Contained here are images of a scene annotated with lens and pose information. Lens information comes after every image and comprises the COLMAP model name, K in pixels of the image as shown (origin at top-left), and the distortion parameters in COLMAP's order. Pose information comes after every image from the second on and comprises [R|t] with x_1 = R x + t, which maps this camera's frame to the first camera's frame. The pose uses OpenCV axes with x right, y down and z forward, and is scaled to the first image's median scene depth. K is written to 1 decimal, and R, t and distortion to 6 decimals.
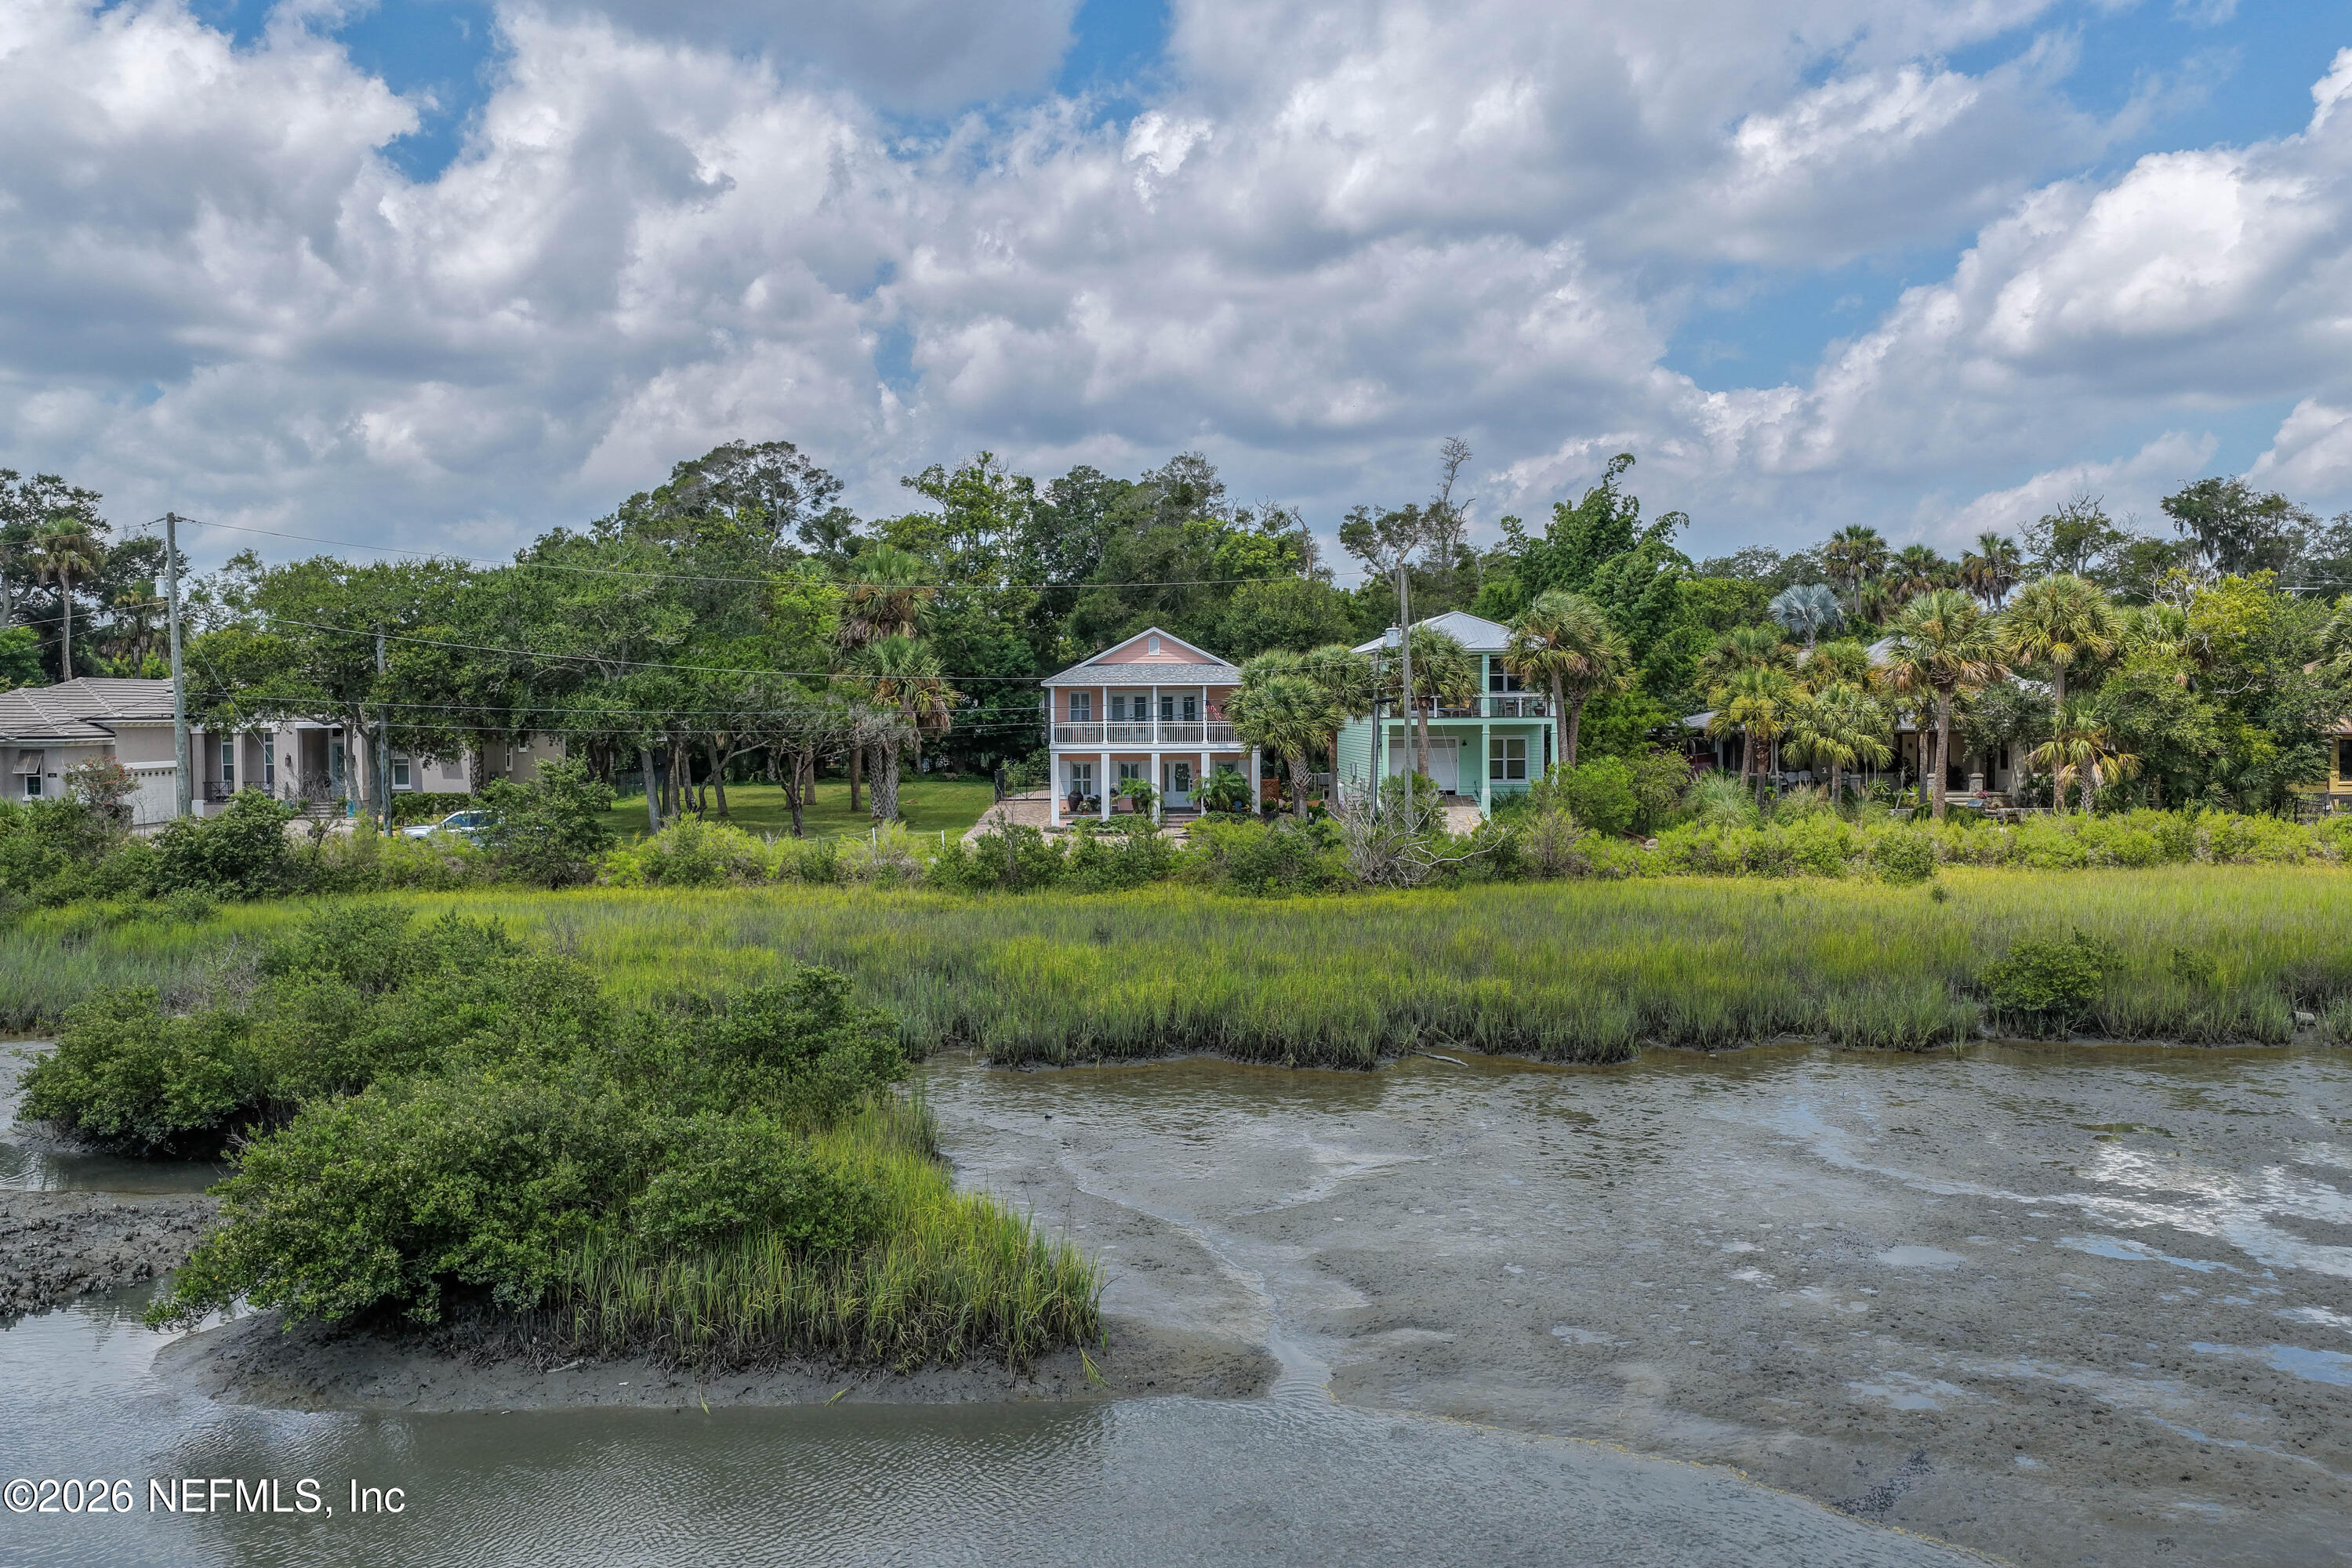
lens RADIAL K [[2012.9, 0, 1178.8], [0, 2012.9, 770.1], [0, 0, 1]] dist [-0.002914, 0.021736]
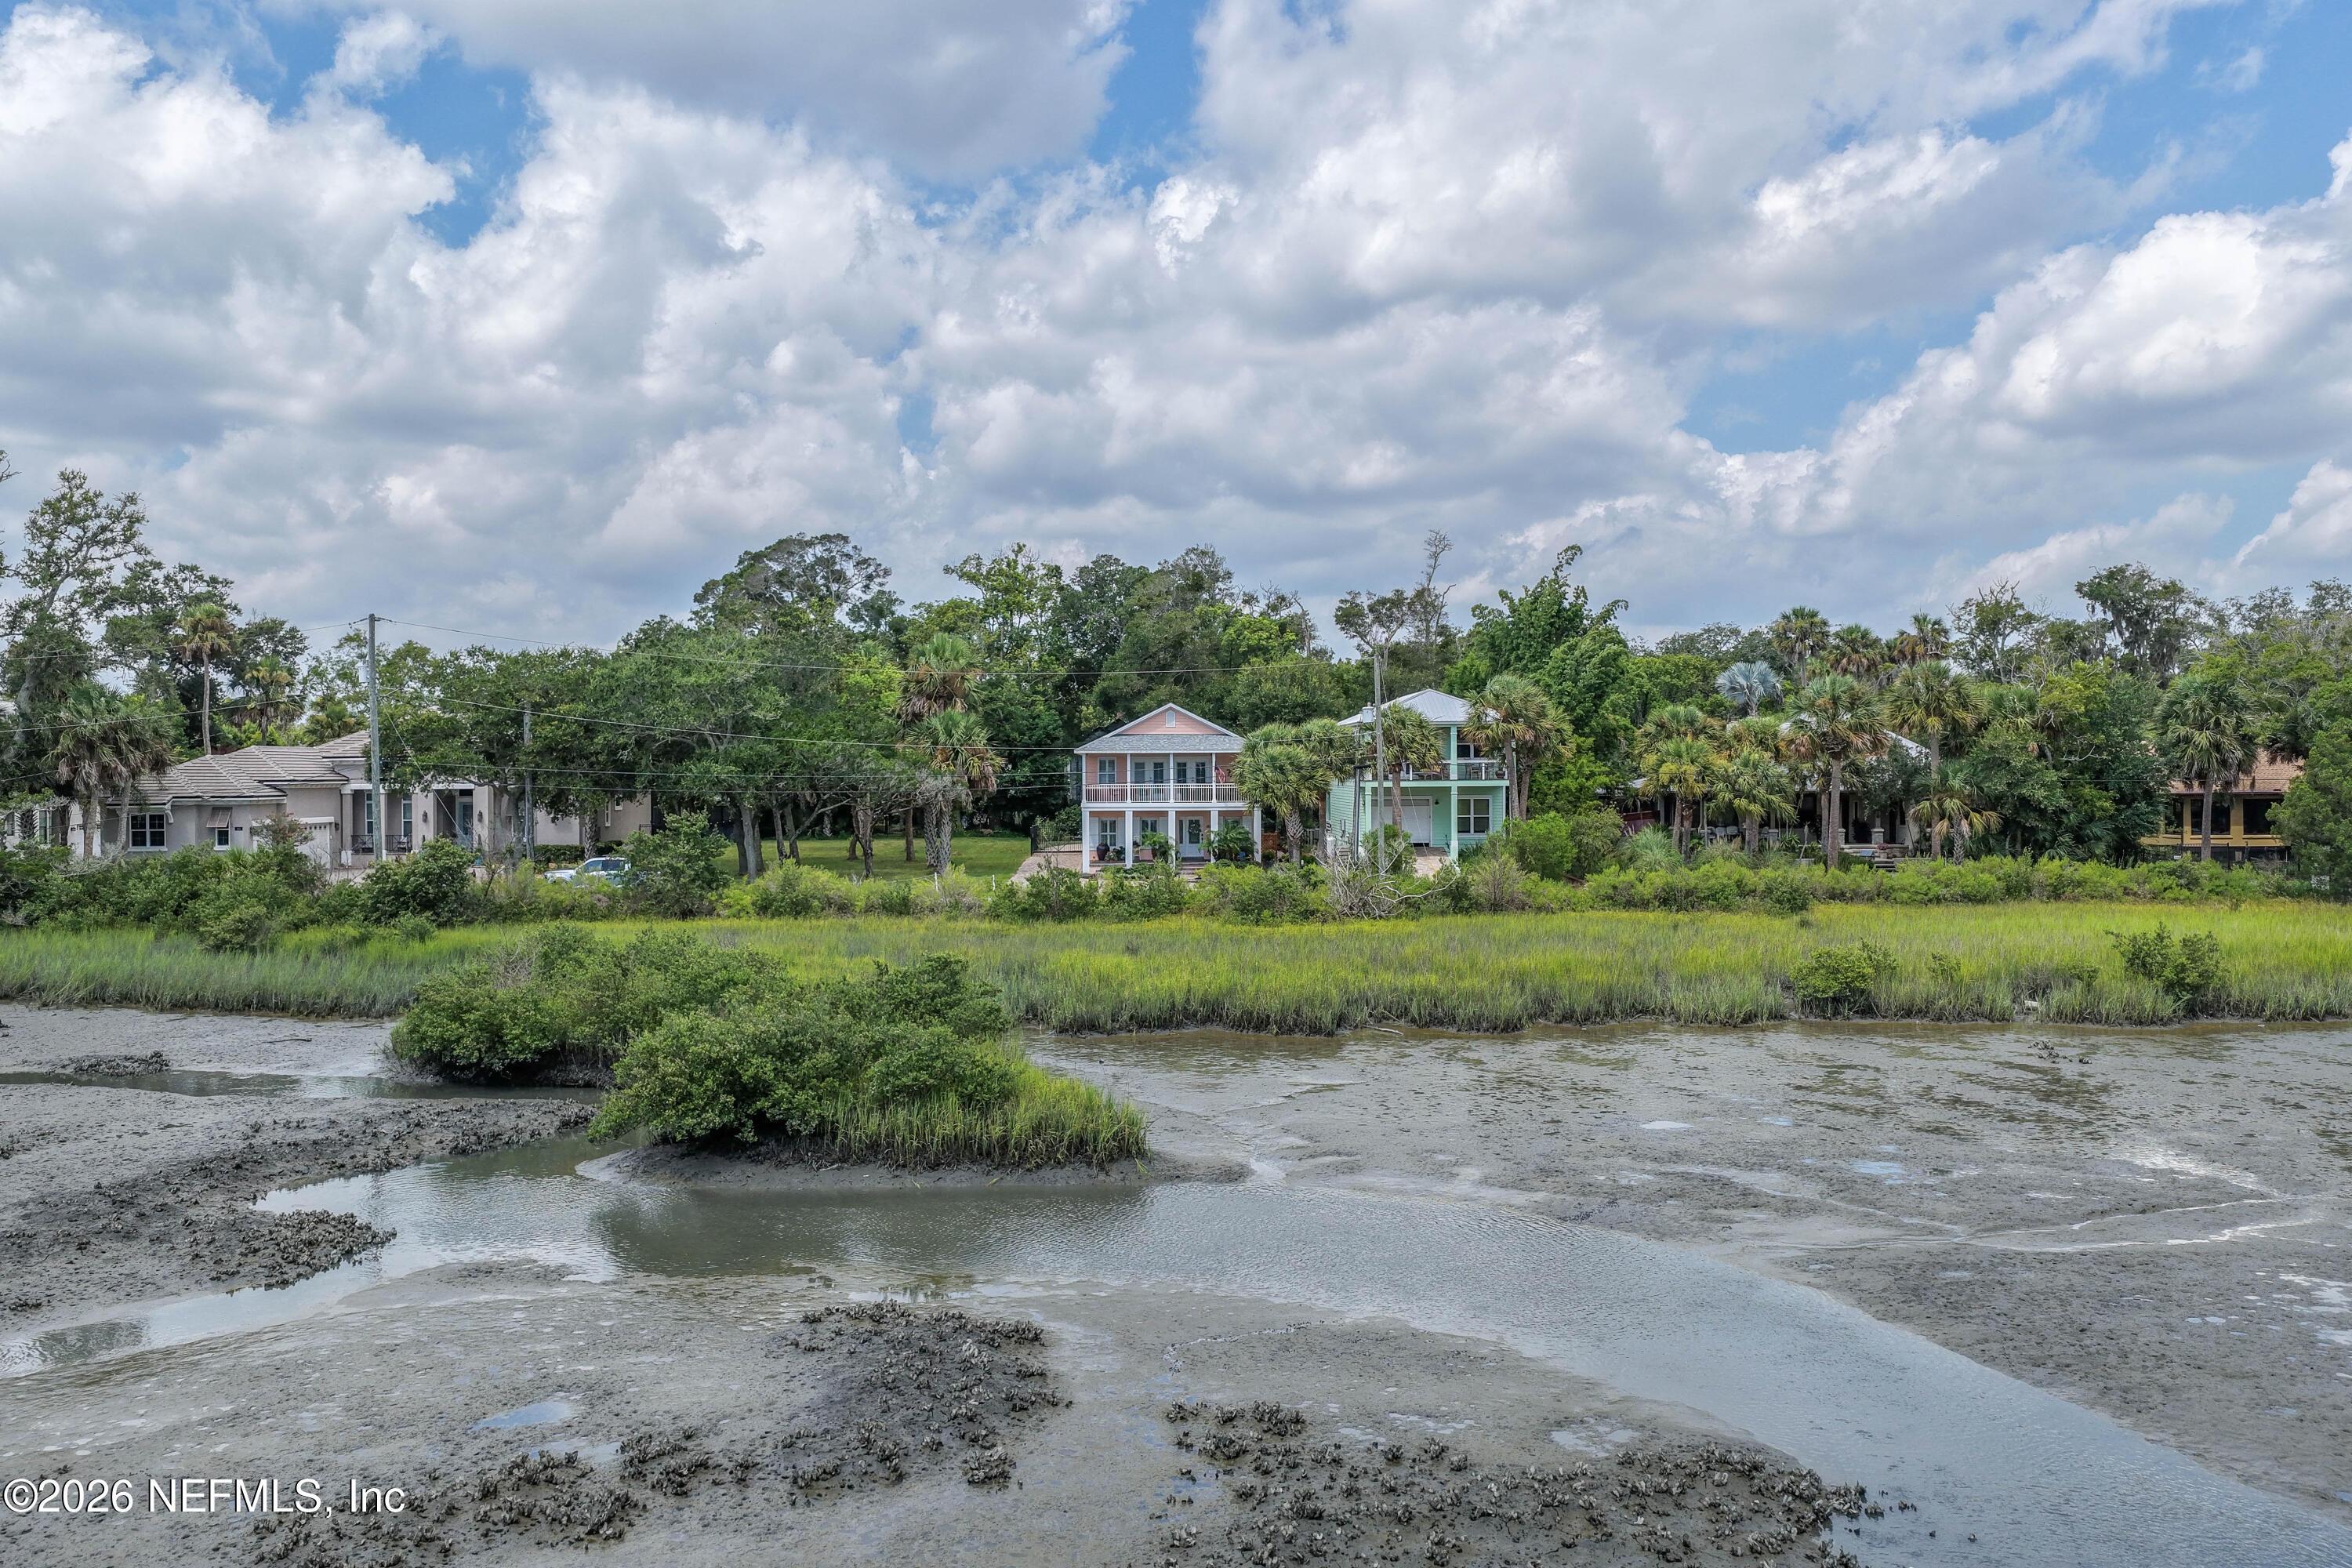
lens RADIAL K [[2012.9, 0, 1178.1], [0, 2012.9, 787.7], [0, 0, 1]] dist [-0.002914, 0.021736]
pose [[0.999983, 0.000250, -0.005871, -0.001080], [-0.000377, 0.999765, -0.021690, 0.004147], [0.005864, 0.021692, 0.999748, -0.189574]]
